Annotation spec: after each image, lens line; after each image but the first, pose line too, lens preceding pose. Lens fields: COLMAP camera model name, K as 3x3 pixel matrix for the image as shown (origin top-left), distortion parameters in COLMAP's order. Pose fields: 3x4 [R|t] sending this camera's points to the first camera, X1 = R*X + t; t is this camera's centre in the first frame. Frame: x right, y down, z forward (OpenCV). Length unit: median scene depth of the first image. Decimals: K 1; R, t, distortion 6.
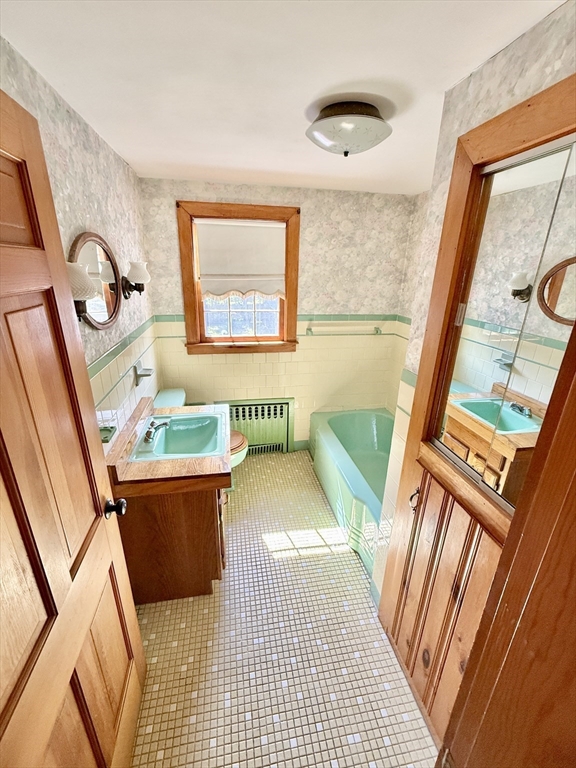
lens RADIAL K [[327.2, 0, 288.0], [0, 327.2, 384.0], [0, 0, 1]] dist [-0.001091, 0.000151]
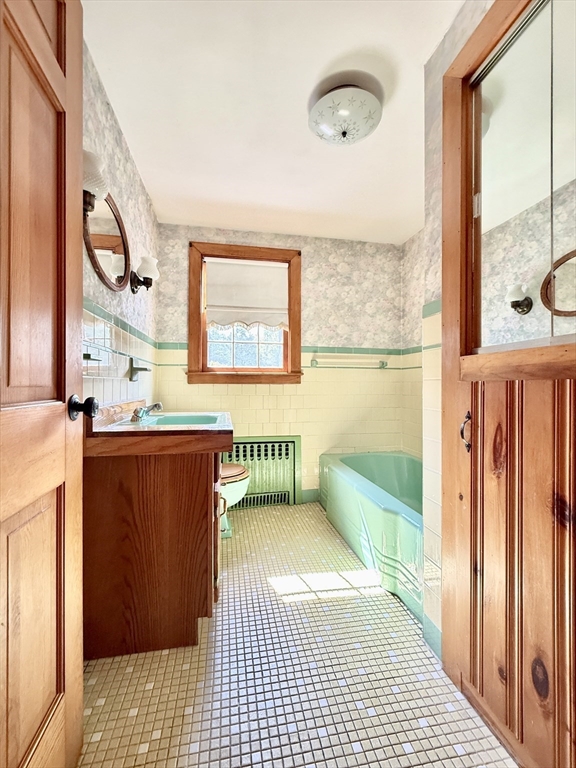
lens RADIAL K [[327.2, 0, 288.0], [0, 327.2, 384.0], [0, 0, 1]] dist [-0.001091, 0.000151]
pose [[0.999758, -0.020607, 0.007720, -0.027167], [0.022005, 0.937923, -0.346146, 0.299169], [-0.000107, 0.346232, 0.938149, 0.130570]]
